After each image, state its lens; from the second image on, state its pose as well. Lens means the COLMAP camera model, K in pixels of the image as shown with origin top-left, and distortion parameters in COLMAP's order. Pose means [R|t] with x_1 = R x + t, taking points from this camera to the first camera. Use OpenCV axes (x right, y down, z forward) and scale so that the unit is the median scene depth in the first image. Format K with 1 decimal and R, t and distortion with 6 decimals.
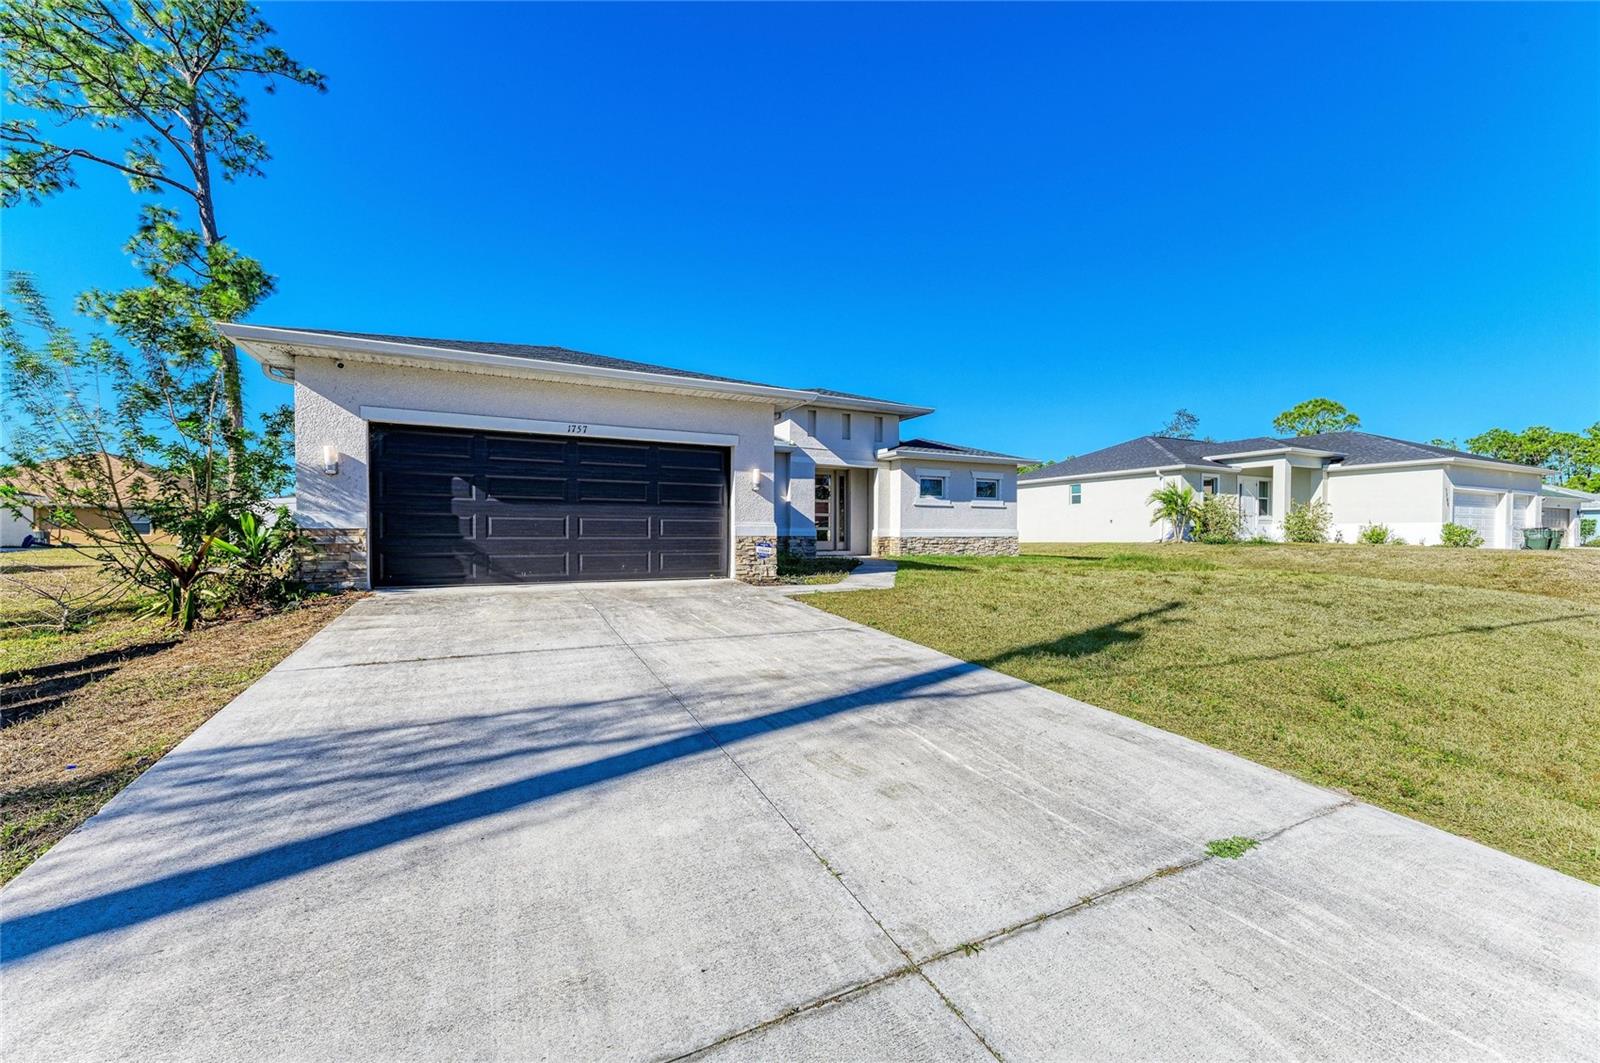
lens RADIAL K [[624.1, 0, 795.1], [0, 624.1, 527.9], [0, 0, 1]] dist [0.017744, -0.005113]
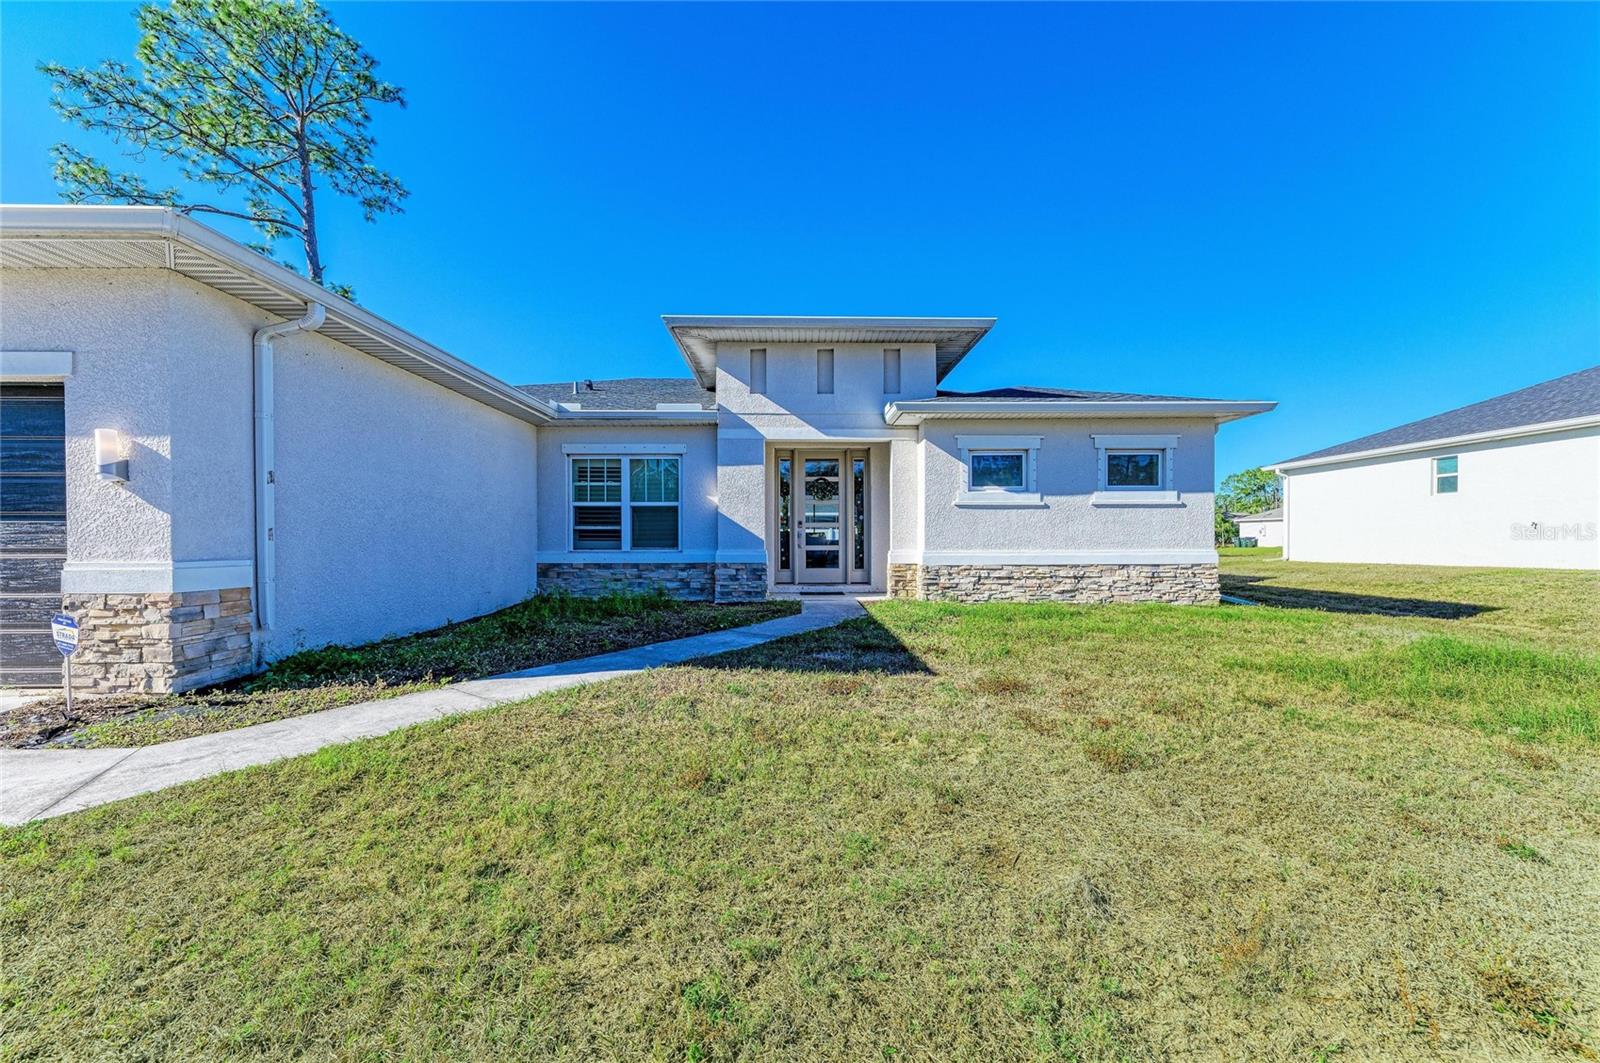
lens RADIAL K [[624.1, 0, 807.3], [0, 624.1, 531.9], [0, 0, 1]] dist [0.017744, -0.005113]
pose [[0.907227, -0.011389, -0.420486, 0.299167], [0.009848, 0.999934, -0.005836, -0.011775], [0.420525, 0.001154, 0.907280, 0.465719]]
